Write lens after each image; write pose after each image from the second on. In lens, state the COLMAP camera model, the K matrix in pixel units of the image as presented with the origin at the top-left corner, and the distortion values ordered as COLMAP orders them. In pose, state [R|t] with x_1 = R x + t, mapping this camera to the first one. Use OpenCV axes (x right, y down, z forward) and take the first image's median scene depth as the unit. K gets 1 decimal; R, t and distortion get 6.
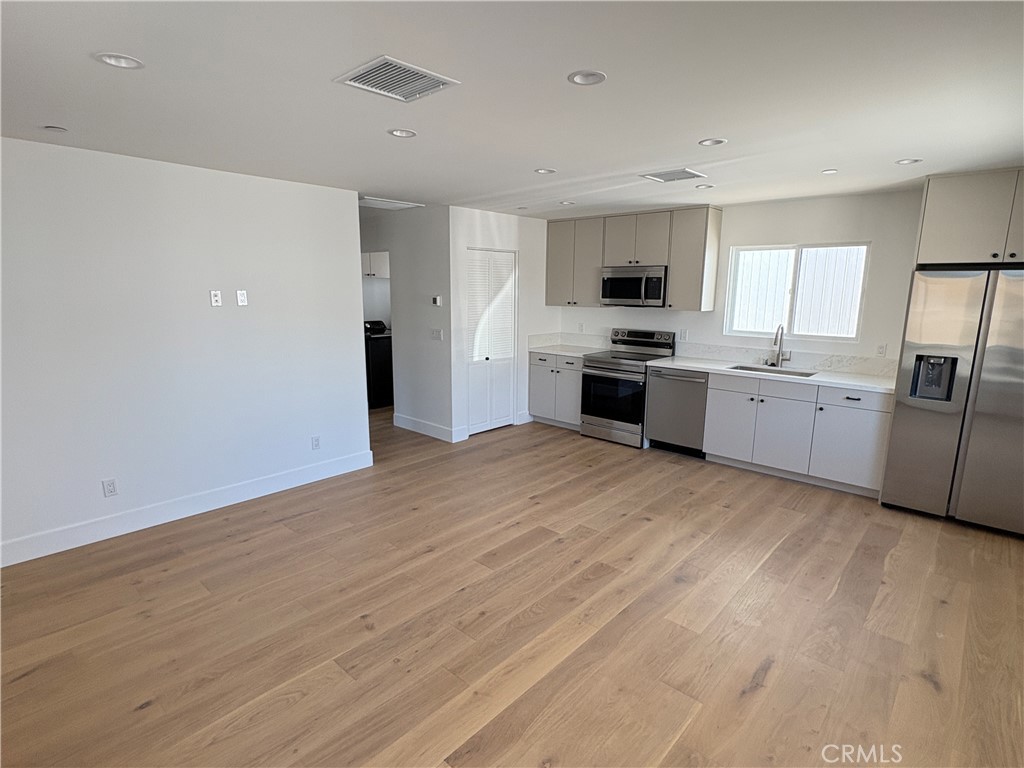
lens RADIAL K [[530.1, 0, 512.0], [0, 530.1, 384.0], [0, 0, 1]] dist [0.002193, 0.000179]
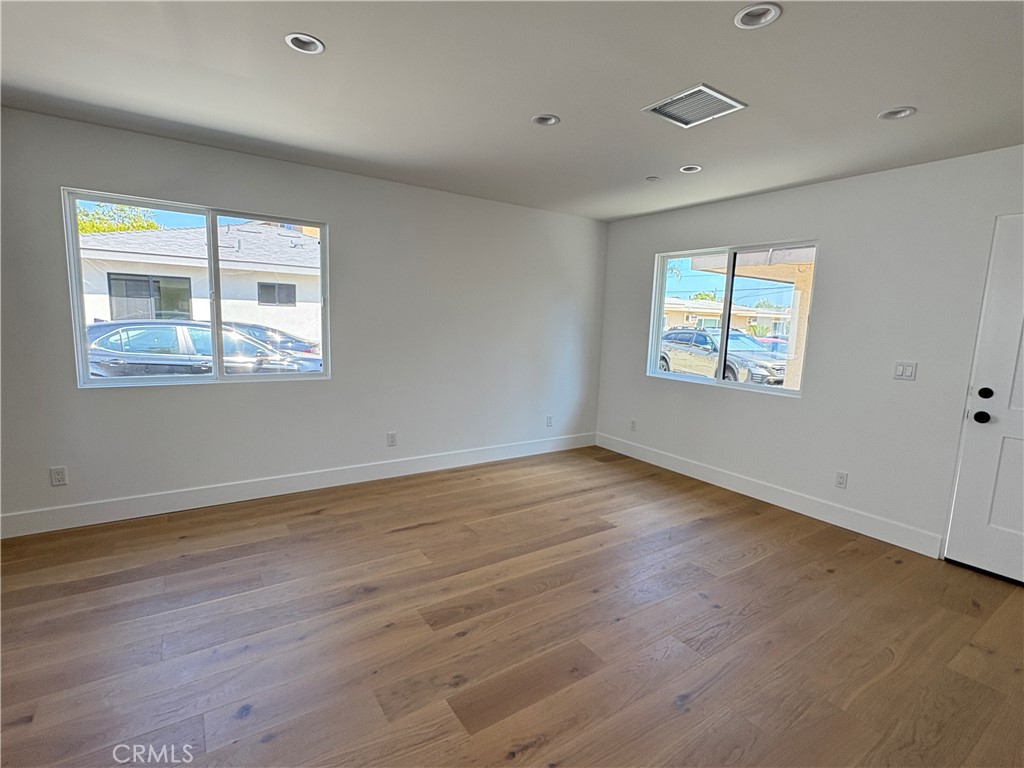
lens RADIAL K [[491.5, 0, 512.0], [0, 491.5, 384.0], [0, 0, 1]] dist [0.000523, -0.000363]
pose [[-0.971275, -0.074036, 0.226151, -0.045960], [-0.000521, 0.951028, 0.309103, -0.129130], [-0.237961, 0.300106, -0.923748, 0.980534]]
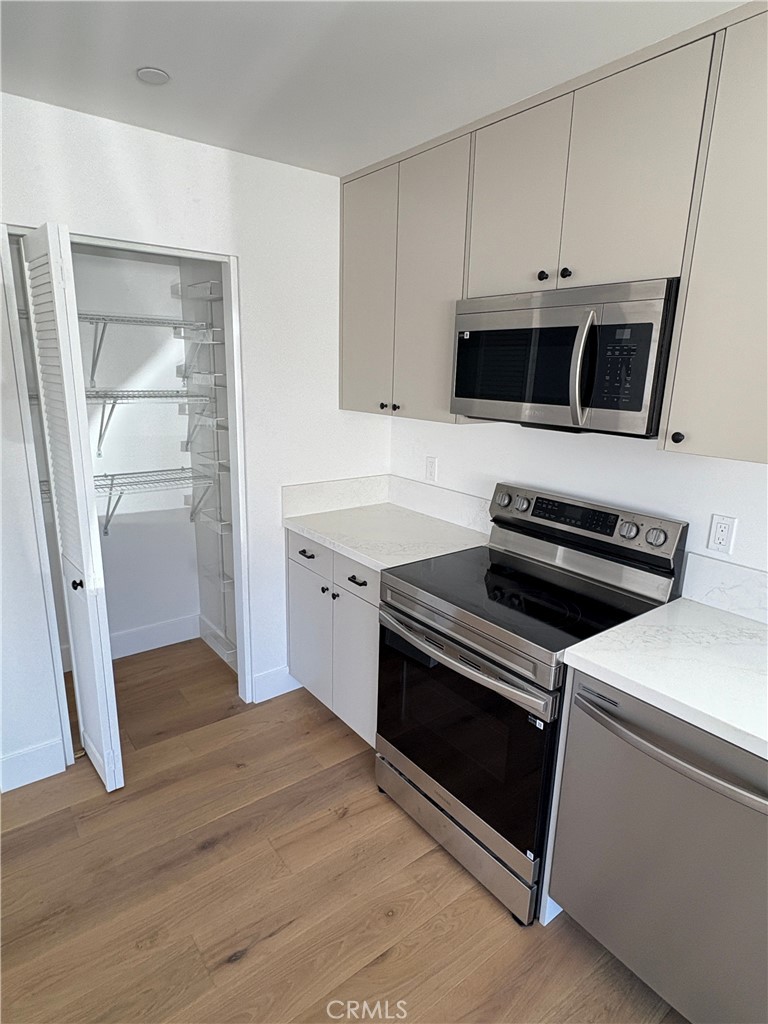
lens RADIAL K [[582.2, 0, 384.0], [0, 582.2, 512.0], [0, 0, 1]] dist [-0.000014, 0.001531]
pose [[0.984879, 0.058490, -0.163072, 0.225115], [-0.048113, 0.996600, 0.066881, -0.134802], [0.166430, -0.058024, 0.984345, 0.760136]]
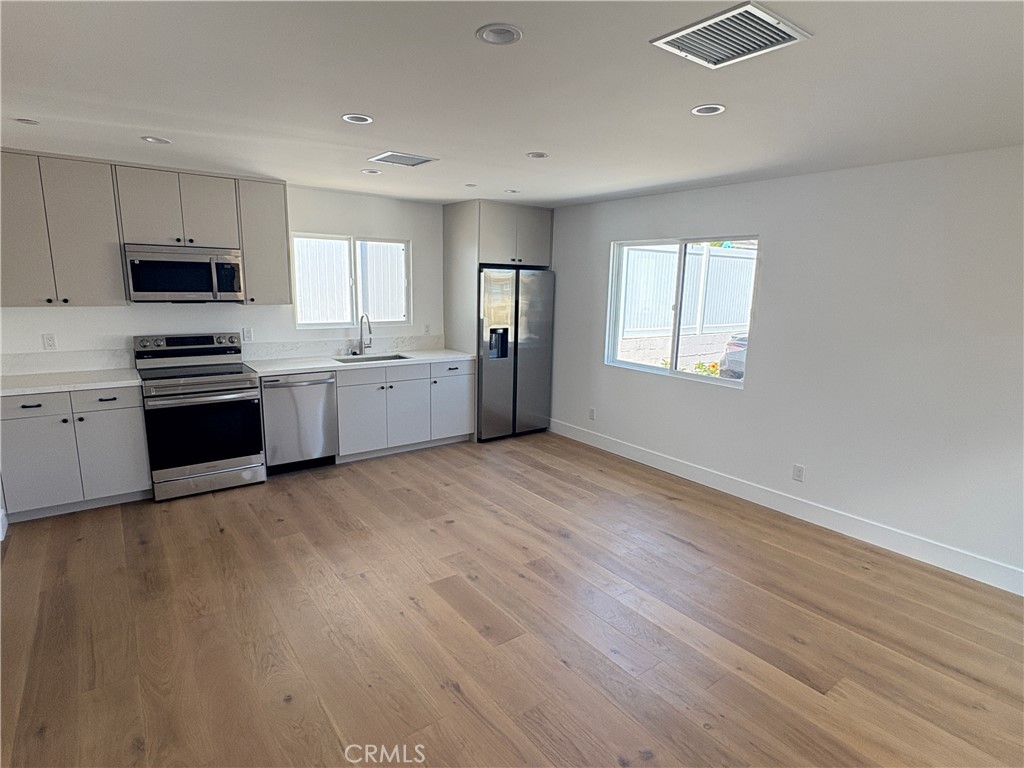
lens RADIAL K [[545.0, 0, 512.0], [0, 545.0, 384.0], [0, 0, 1]] dist [-0.000997, -0.000609]
pose [[0.186372, -0.186545, 0.964607, -0.490081], [0.157779, 0.974749, 0.158022, -0.099800], [-0.969727, 0.122744, 0.211099, 0.503284]]
